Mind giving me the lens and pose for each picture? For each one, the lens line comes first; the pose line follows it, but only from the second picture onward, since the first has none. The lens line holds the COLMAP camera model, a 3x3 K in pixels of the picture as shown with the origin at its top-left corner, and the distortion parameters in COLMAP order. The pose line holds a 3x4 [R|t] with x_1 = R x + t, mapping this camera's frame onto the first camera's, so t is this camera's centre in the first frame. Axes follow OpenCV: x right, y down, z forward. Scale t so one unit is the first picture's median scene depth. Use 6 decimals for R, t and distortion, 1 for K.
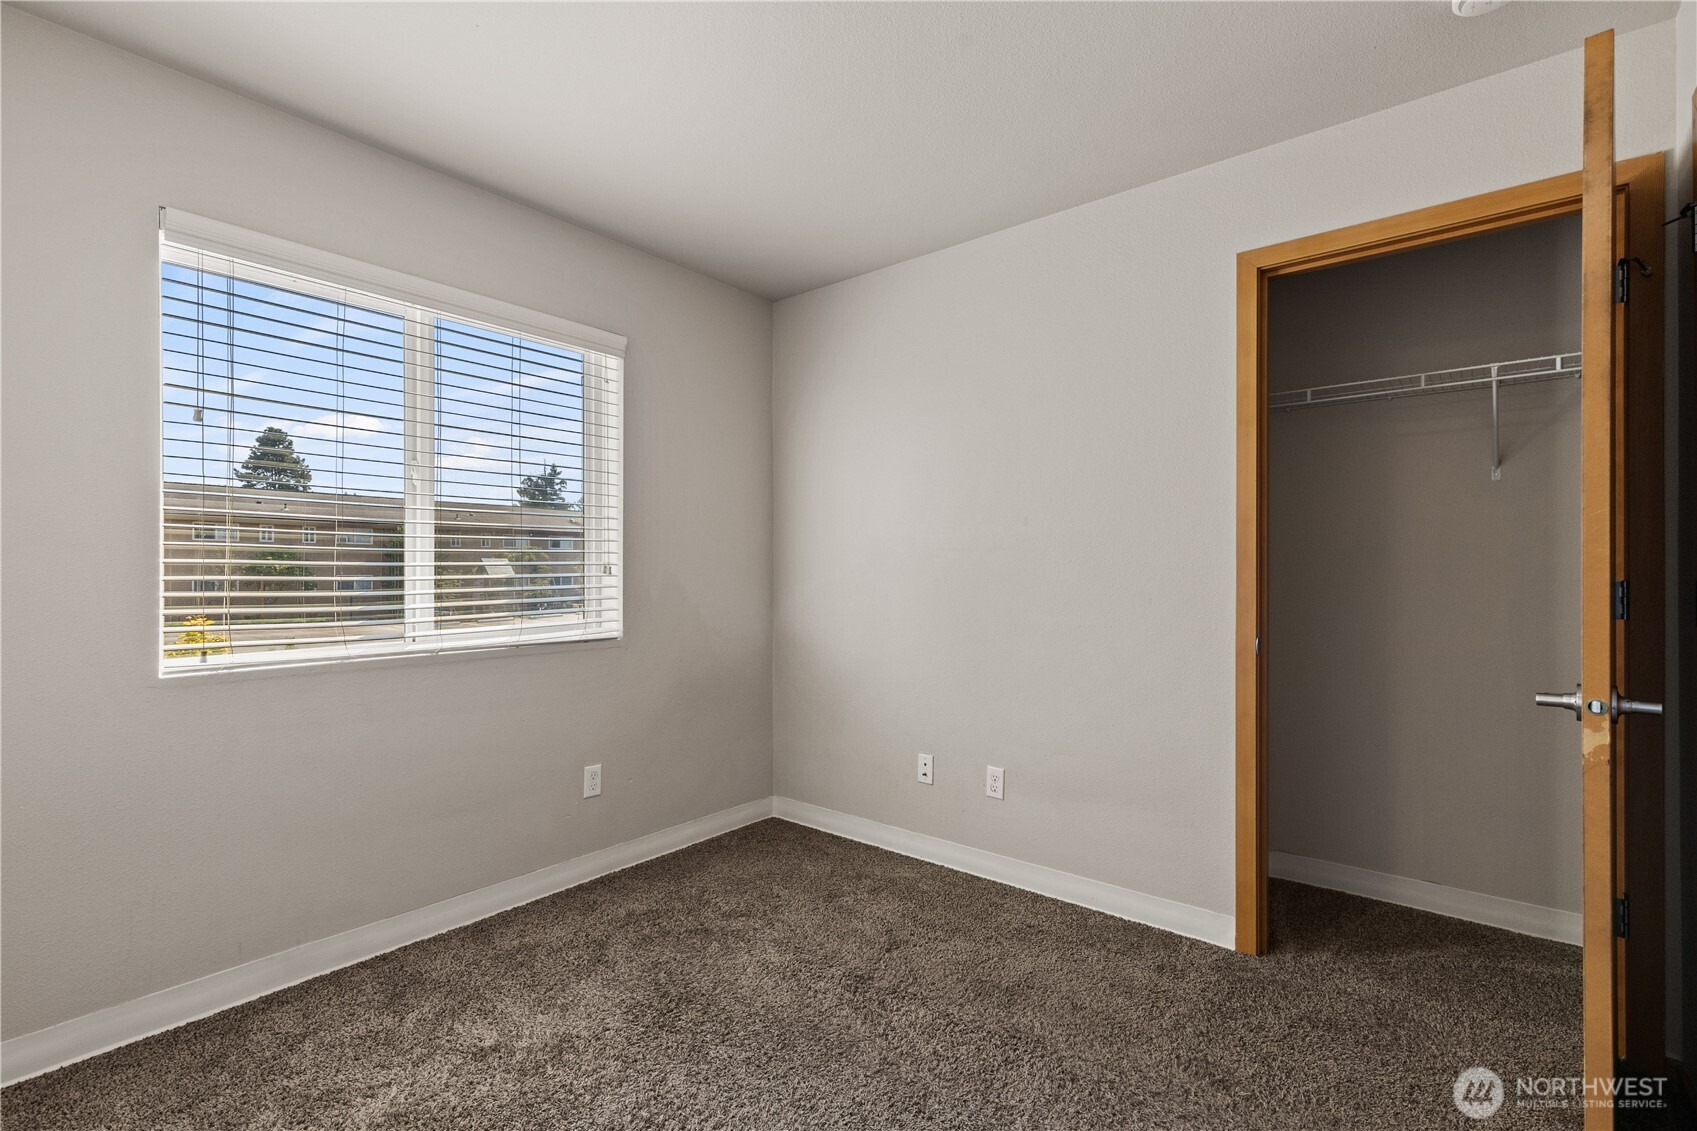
lens RADIAL K [[762.8, 0, 846.4], [0, 762.8, 562.0], [0, 0, 1]] dist [0.008389, -0.001120]
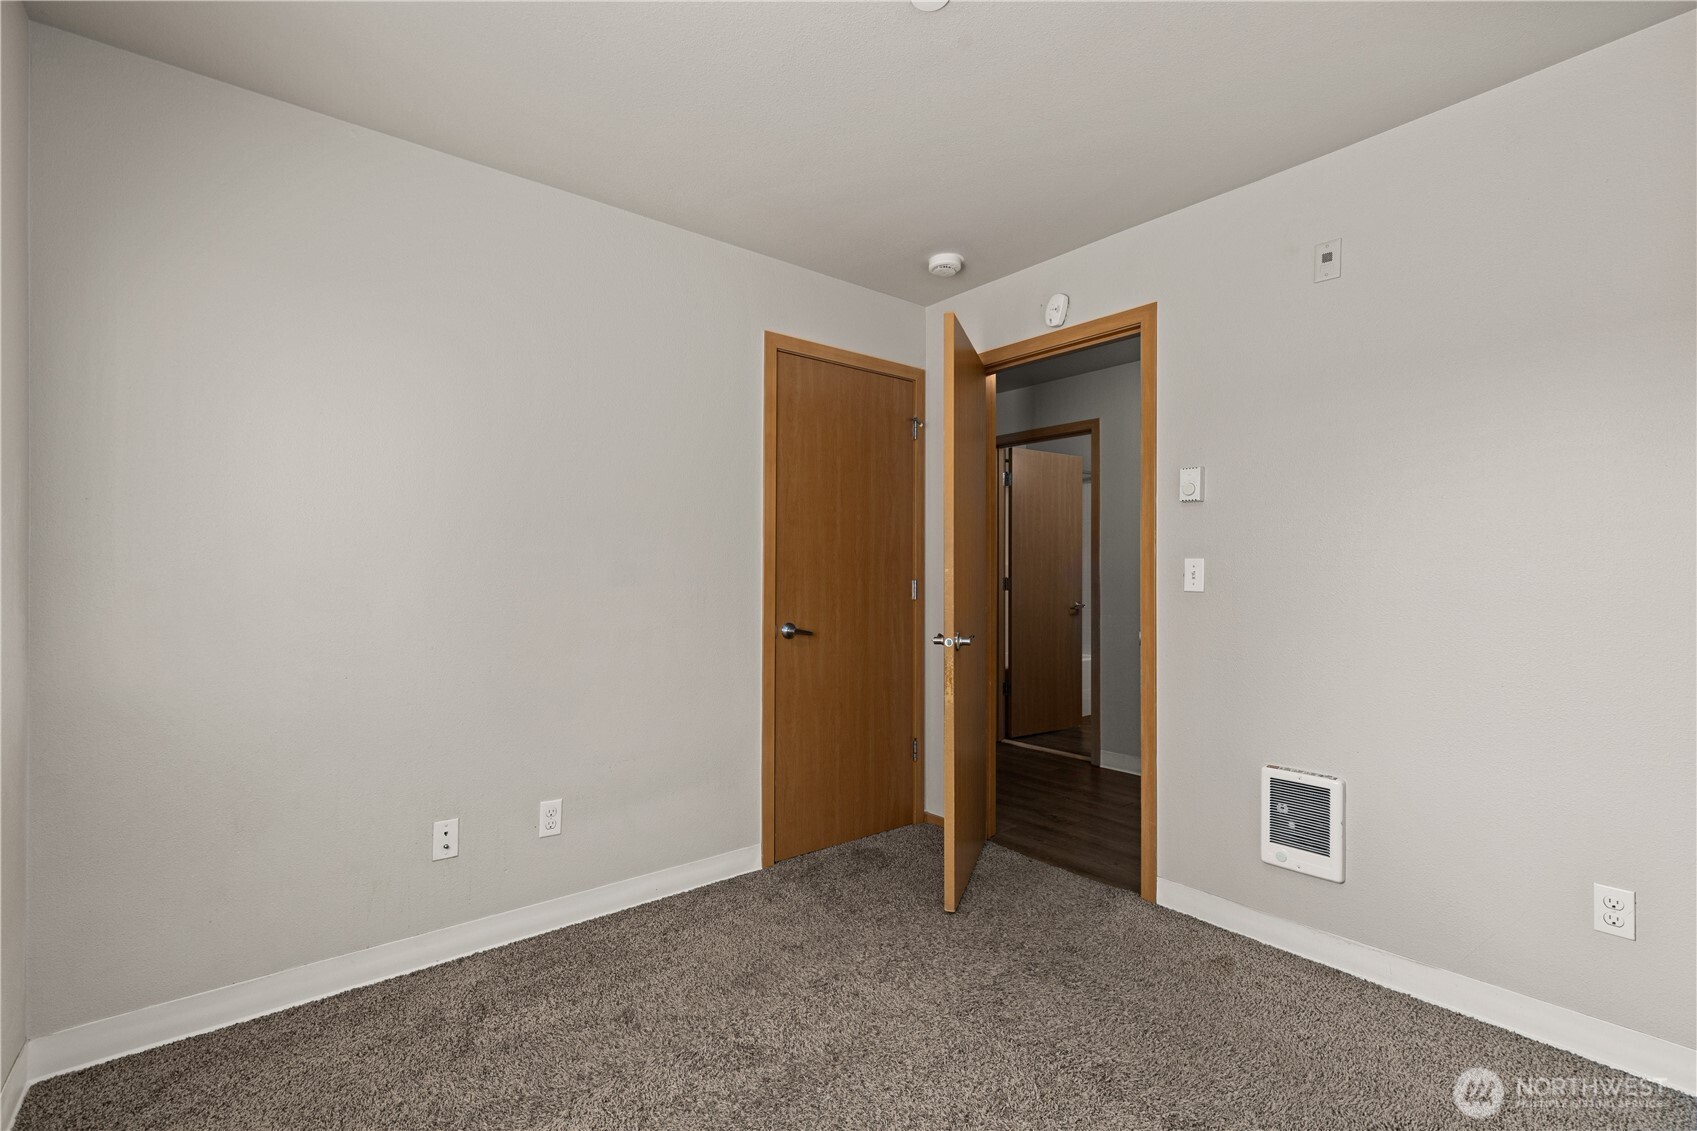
lens RADIAL K [[762.8, 0, 853.1], [0, 762.8, 570.6], [0, 0, 1]] dist [0.008389, -0.001120]
pose [[0.180880, 0.008980, 0.983464, -0.657836], [-0.012618, 0.999897, -0.006809, 0.009400], [-0.983424, -0.011177, 0.180975, 0.554512]]
